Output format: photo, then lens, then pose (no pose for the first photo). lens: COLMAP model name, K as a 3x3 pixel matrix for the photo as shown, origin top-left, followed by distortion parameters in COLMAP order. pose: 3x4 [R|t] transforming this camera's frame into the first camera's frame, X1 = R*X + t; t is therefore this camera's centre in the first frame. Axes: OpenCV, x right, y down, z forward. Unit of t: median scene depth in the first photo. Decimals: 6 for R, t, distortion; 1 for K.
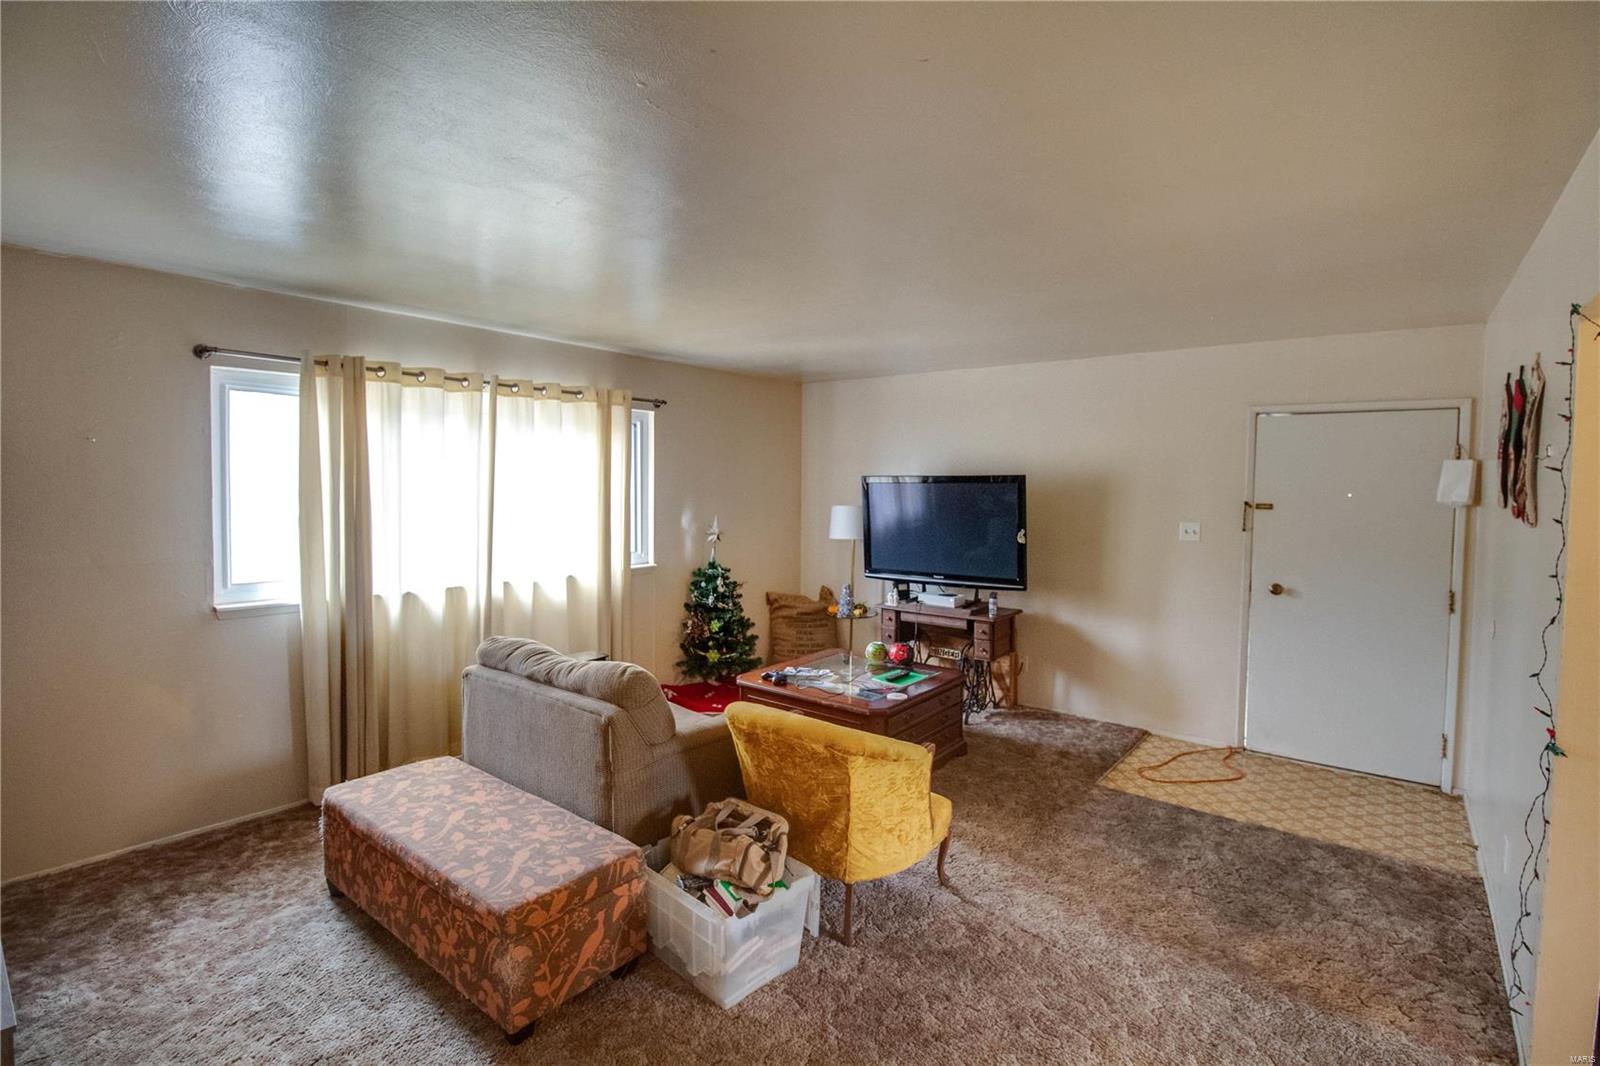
lens RADIAL K [[761.5, 0, 839.5], [0, 761.5, 515.7], [0, 0, 1]] dist [-0.009096, -0.002638]
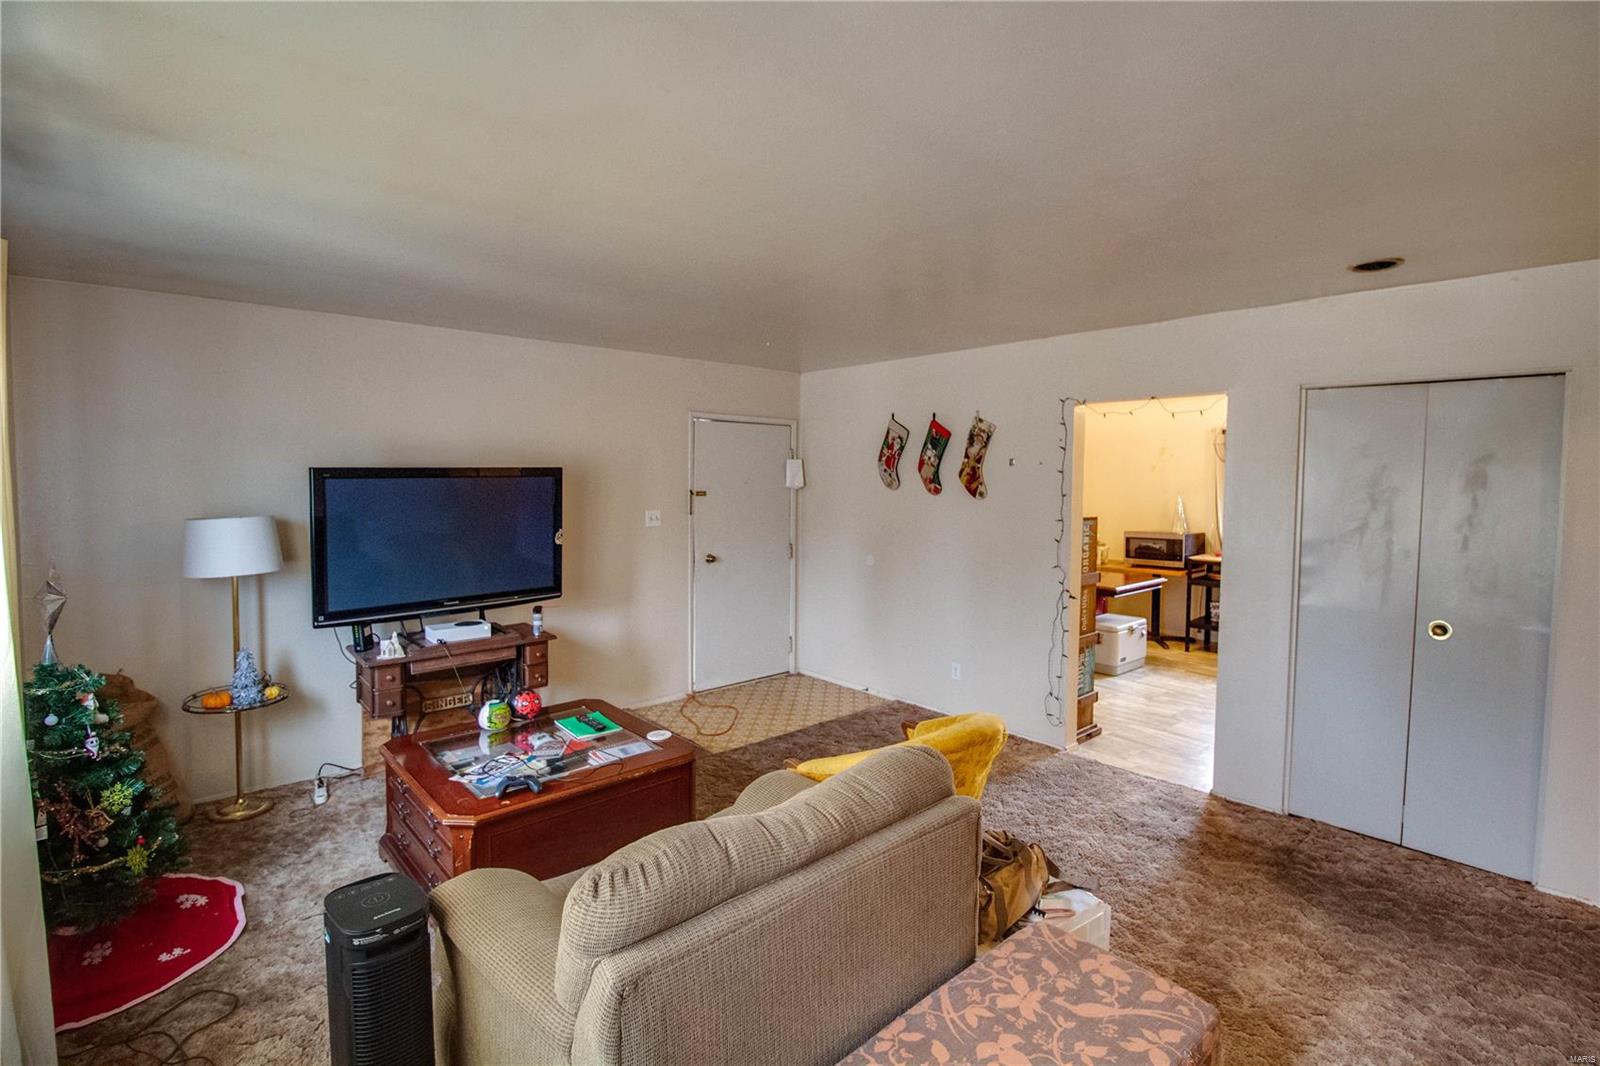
lens RADIAL K [[761.5, 0, 787.4], [0, 761.5, 528.8], [0, 0, 1]] dist [-0.009096, -0.002638]
pose [[0.192334, -0.080376, 0.978032, -0.678970], [0.041074, 0.996426, 0.073811, -0.043648], [-0.980470, 0.025975, 0.194948, 0.673015]]
